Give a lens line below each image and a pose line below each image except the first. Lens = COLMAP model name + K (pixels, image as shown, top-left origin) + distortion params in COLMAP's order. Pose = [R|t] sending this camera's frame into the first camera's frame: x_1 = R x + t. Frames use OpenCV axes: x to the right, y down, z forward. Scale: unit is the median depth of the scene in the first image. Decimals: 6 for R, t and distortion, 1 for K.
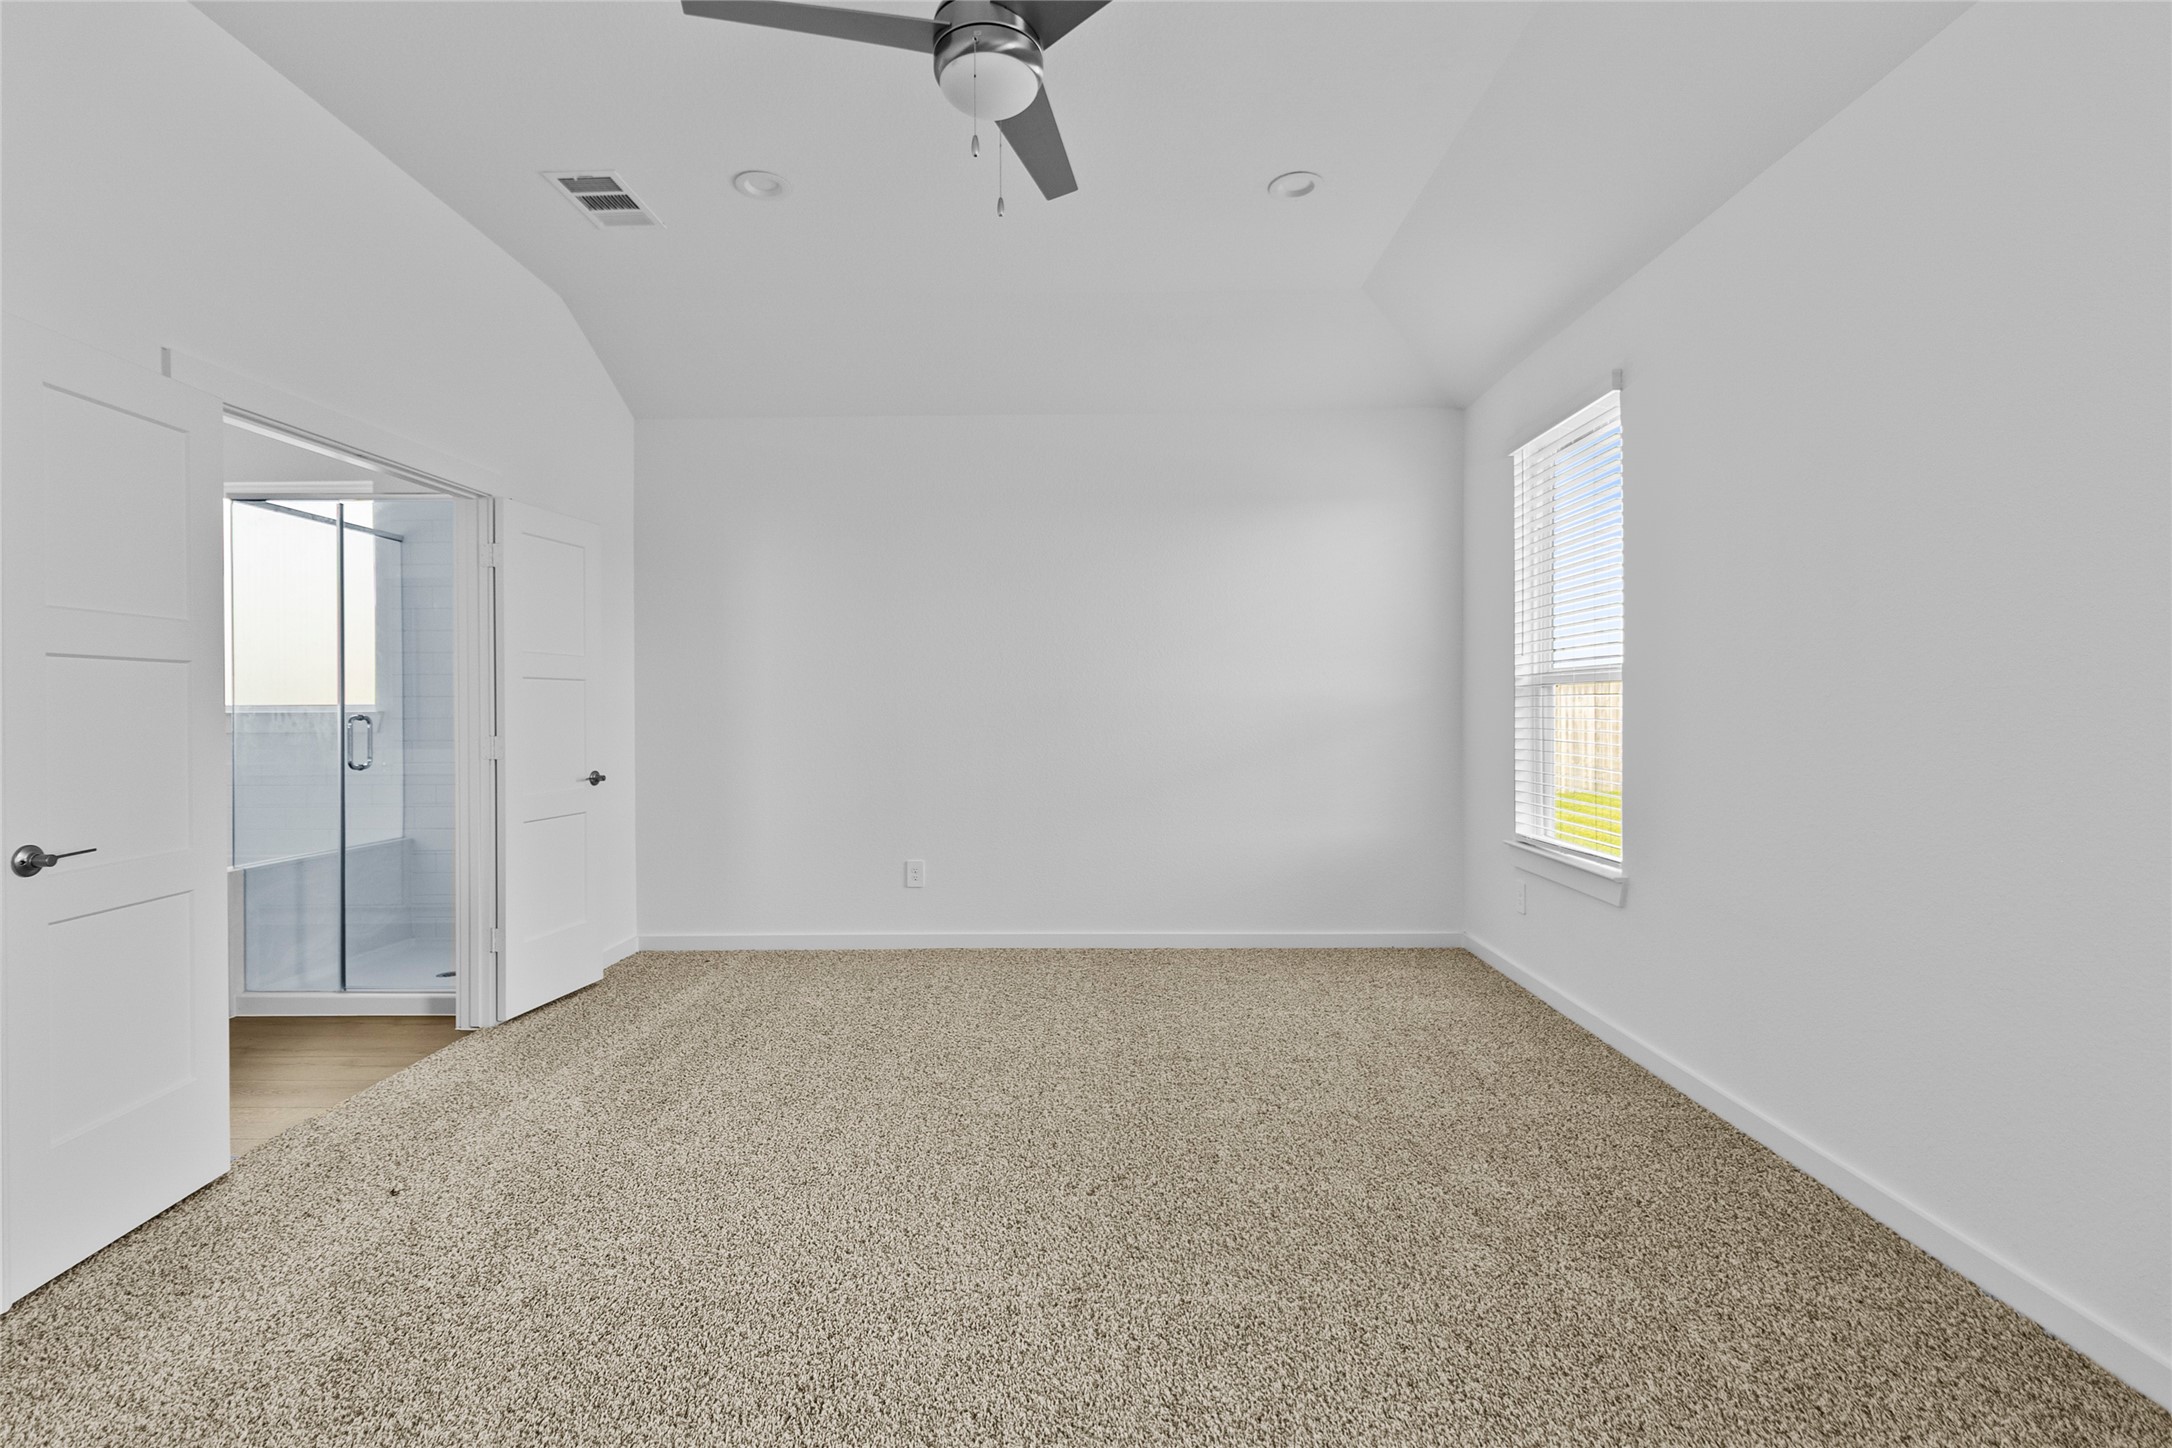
lens RADIAL K [[994.4, 0, 1092.2], [0, 994.4, 713.5], [0, 0, 1]] dist [-0.002869, 0.000463]
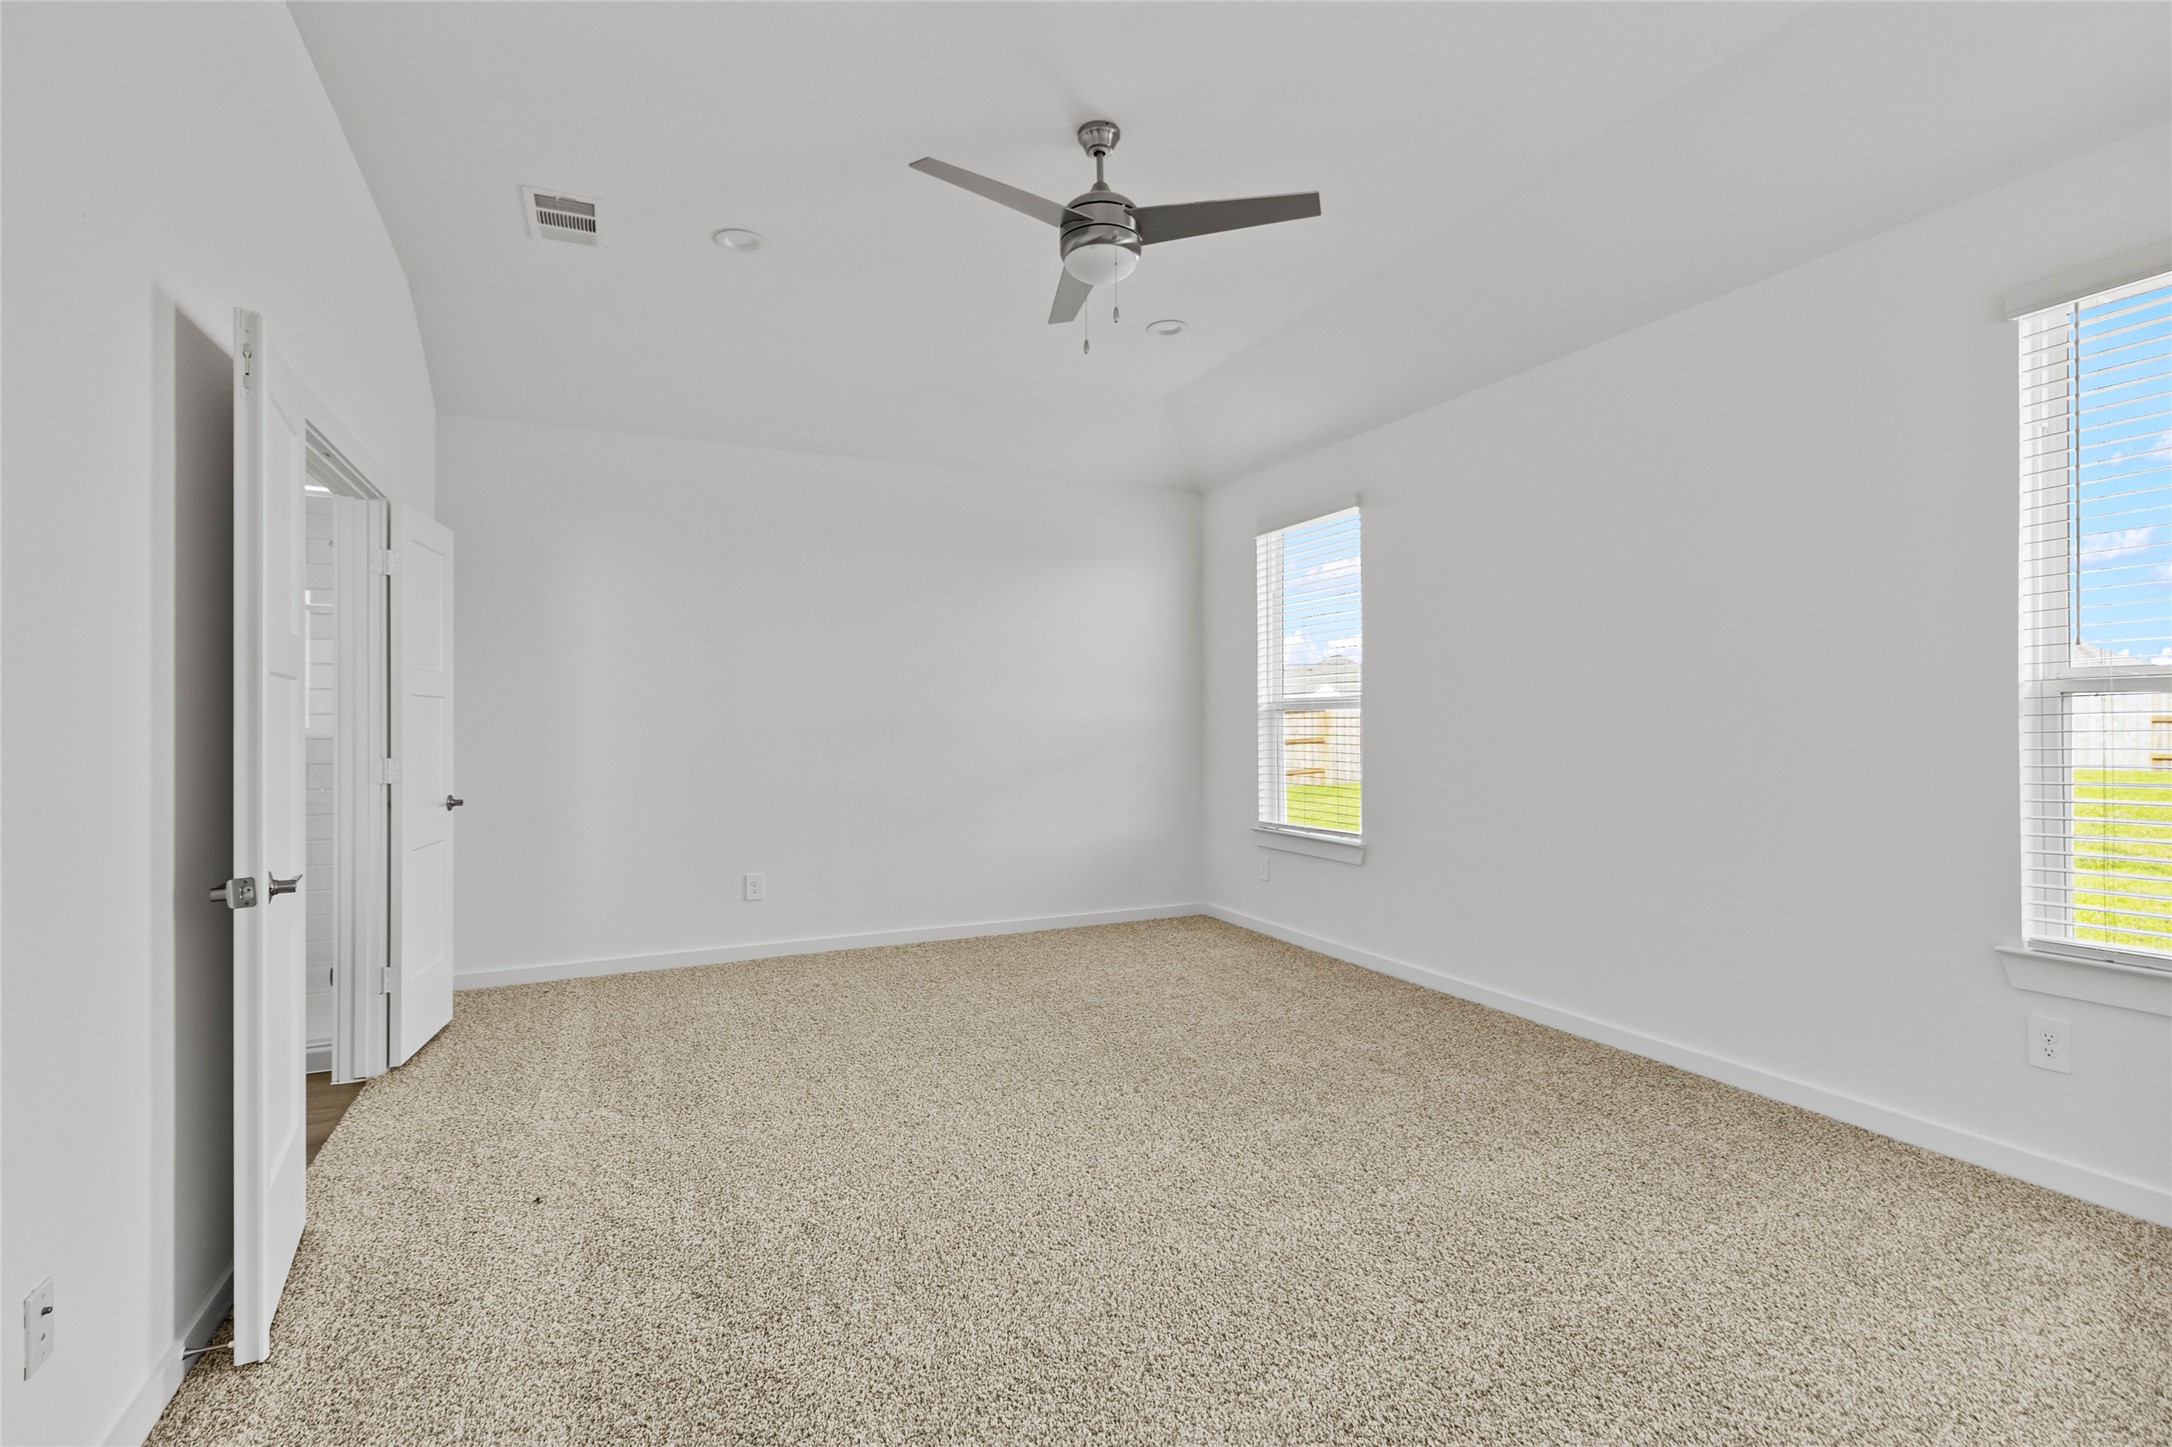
lens RADIAL K [[994.4, 0, 1080.5], [0, 994.4, 726.1], [0, 0, 1]] dist [-0.002869, 0.000463]
pose [[0.898646, 0.000330, 0.438675, -0.381555], [0.002726, 0.999976, -0.006337, 0.000549], [-0.438666, 0.006891, 0.898624, -0.098032]]
